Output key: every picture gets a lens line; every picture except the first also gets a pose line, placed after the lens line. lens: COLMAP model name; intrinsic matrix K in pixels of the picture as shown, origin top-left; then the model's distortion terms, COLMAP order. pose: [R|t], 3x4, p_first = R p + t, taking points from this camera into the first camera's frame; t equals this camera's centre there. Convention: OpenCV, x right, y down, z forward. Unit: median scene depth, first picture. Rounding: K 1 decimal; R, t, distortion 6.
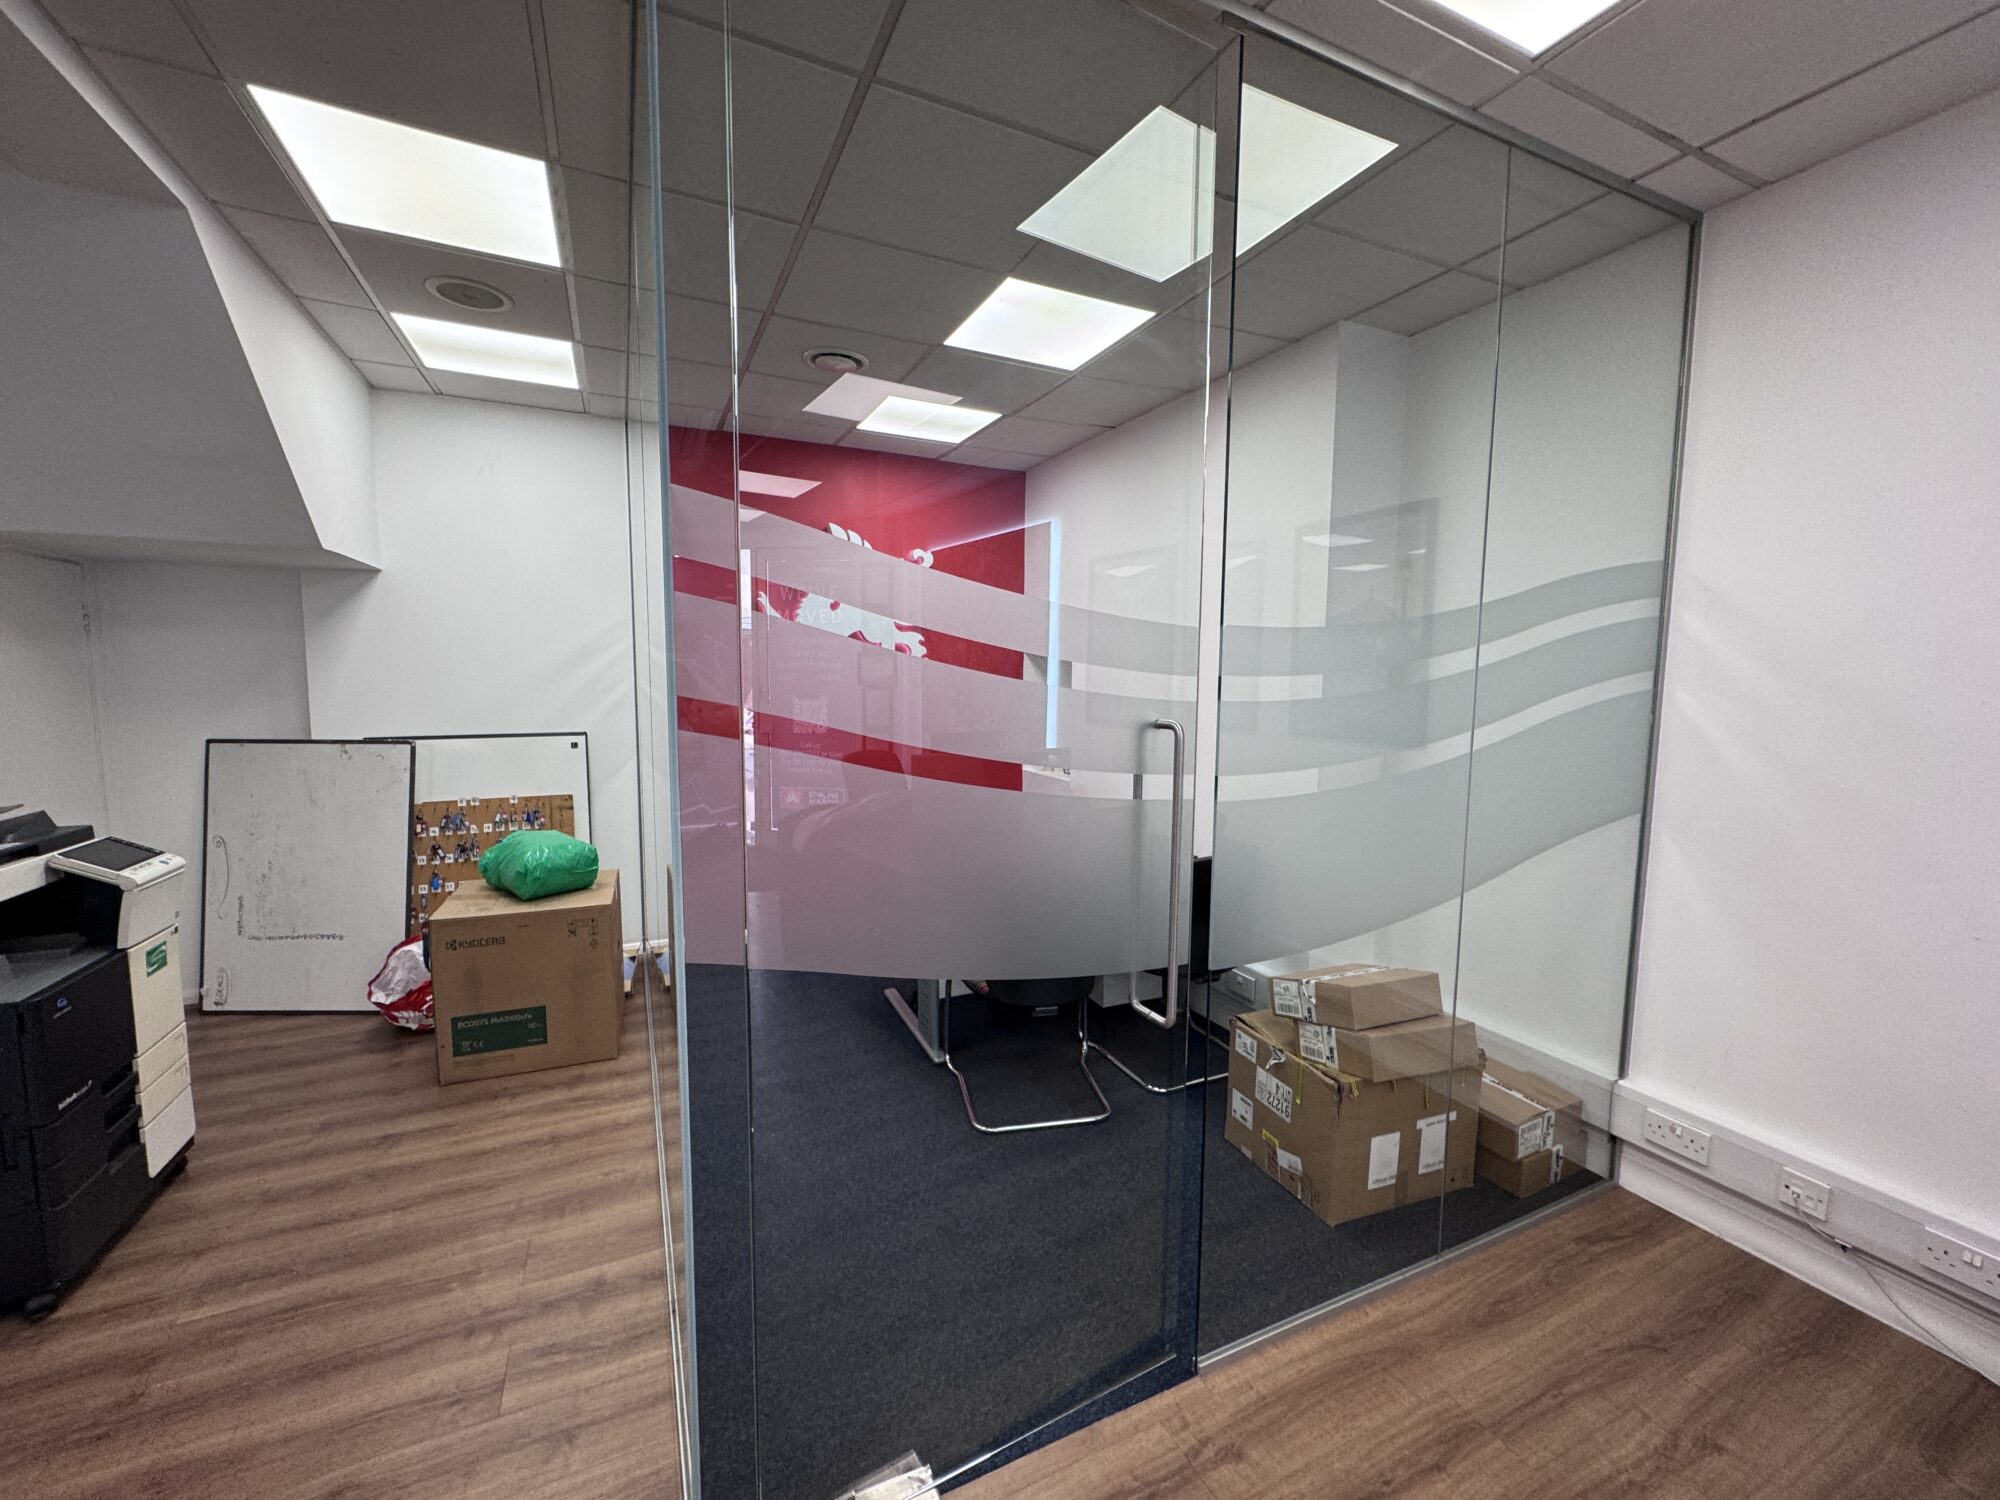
lens RADIAL K [[795.3, 0, 1000.0], [0, 795.3, 750.0], [0, 0, 1]] dist [-0.001120, -0.000116]
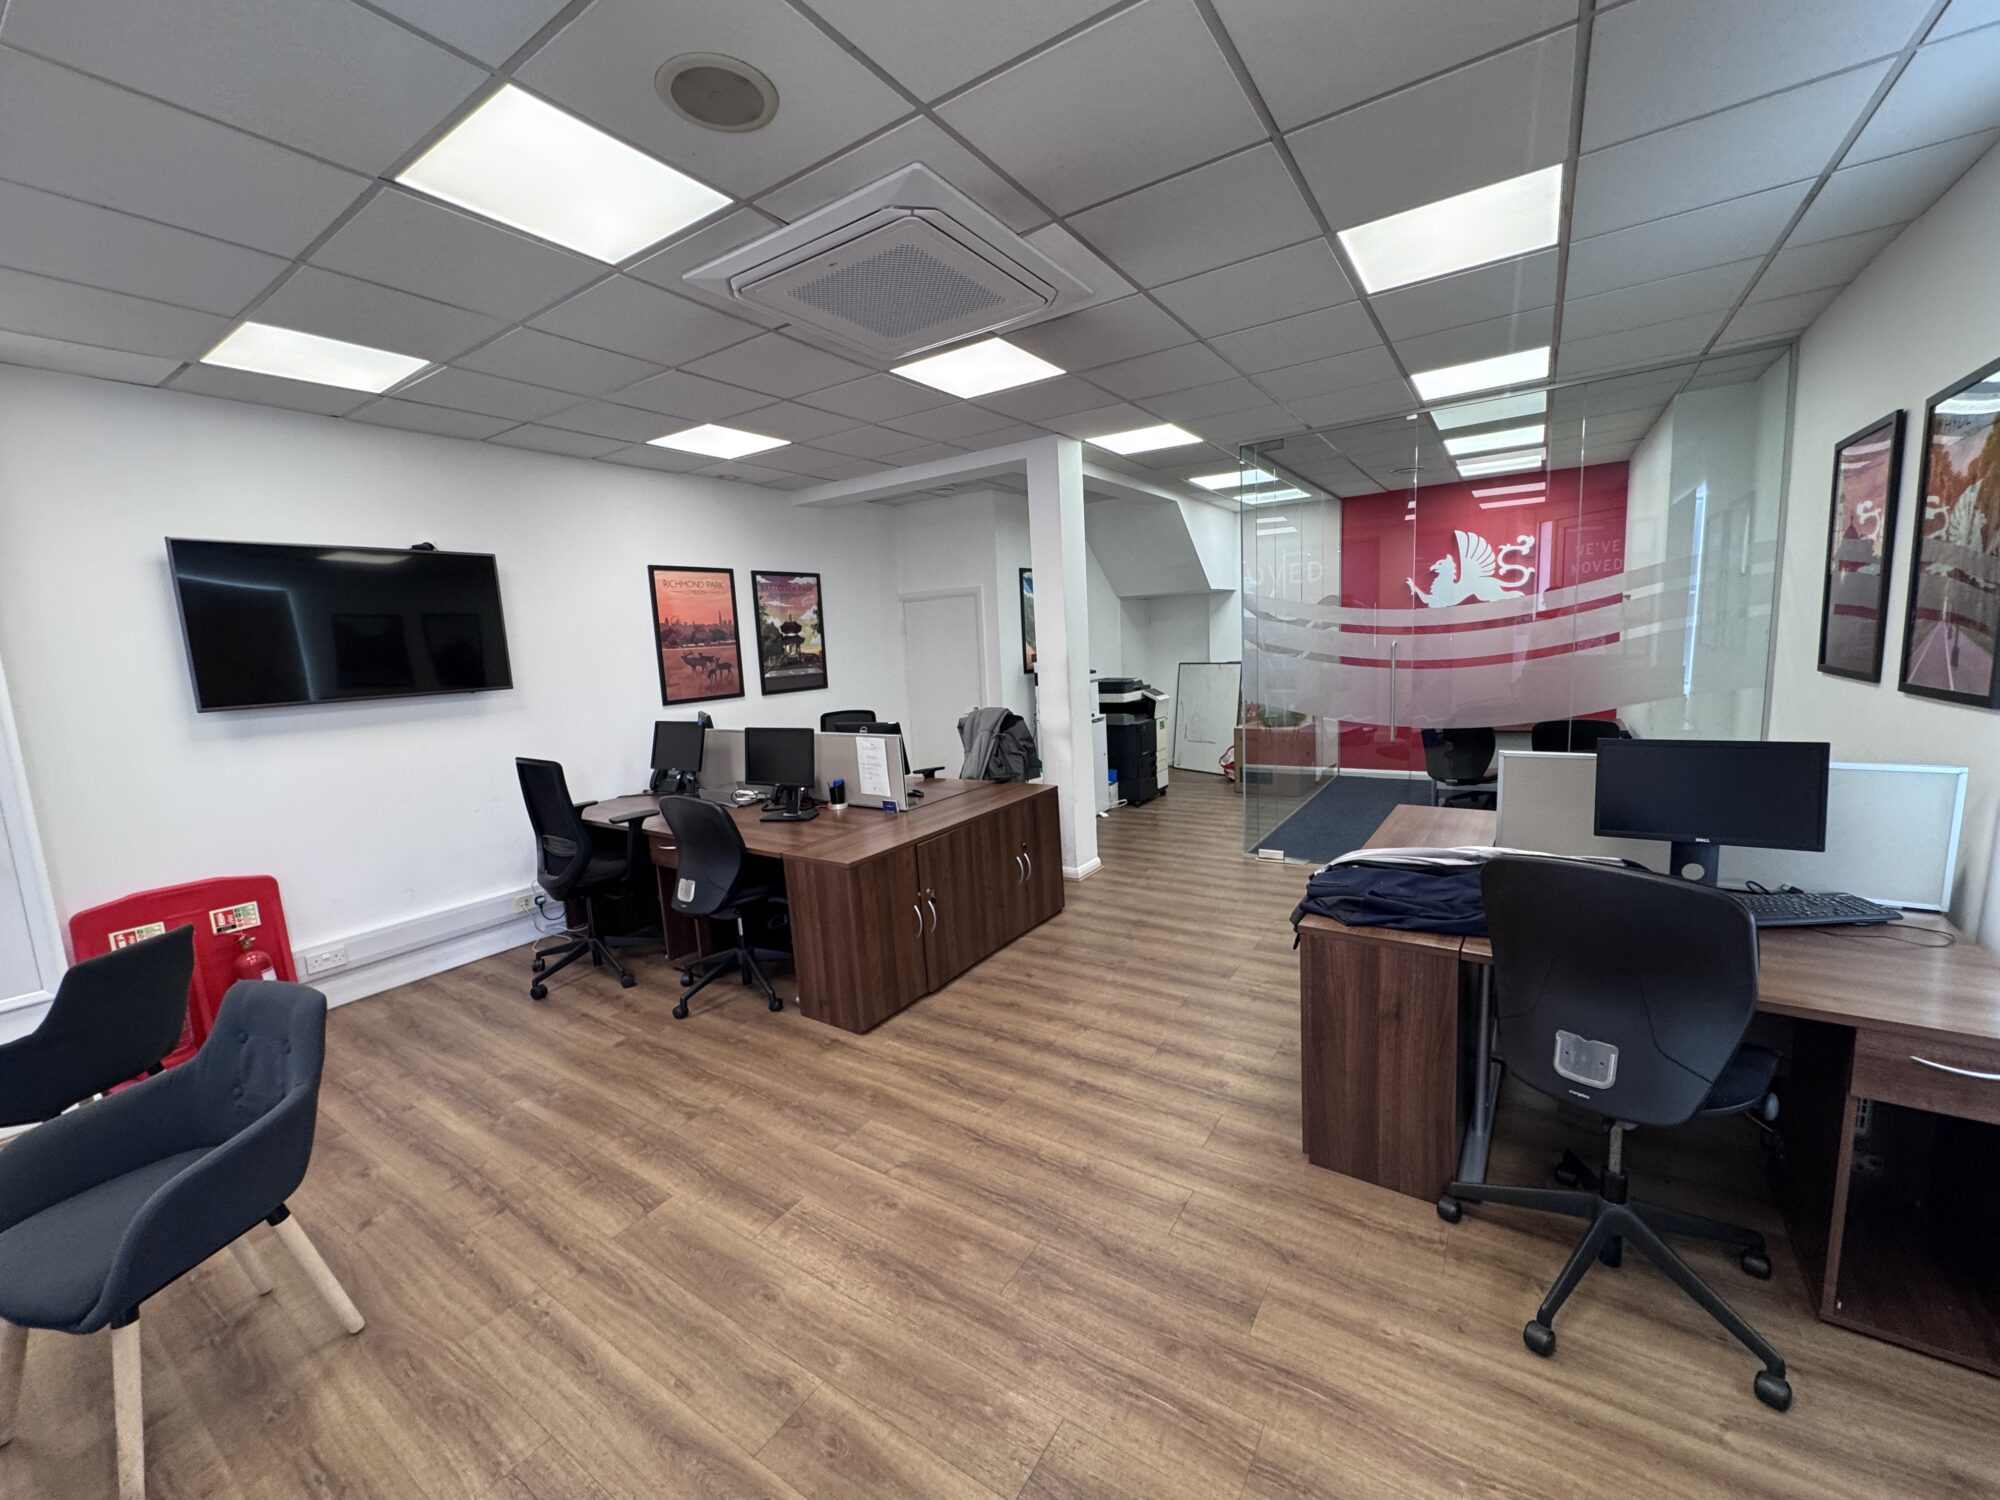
lens RADIAL K [[795.3, 0, 1000.0], [0, 795.3, 750.0], [0, 0, 1]] dist [-0.001120, -0.000116]
pose [[0.519001, 0.082854, -0.850748, 1.000539], [-0.028892, 0.996423, 0.079416, 0.088424], [0.854285, -0.016637, 0.519539, -0.917978]]
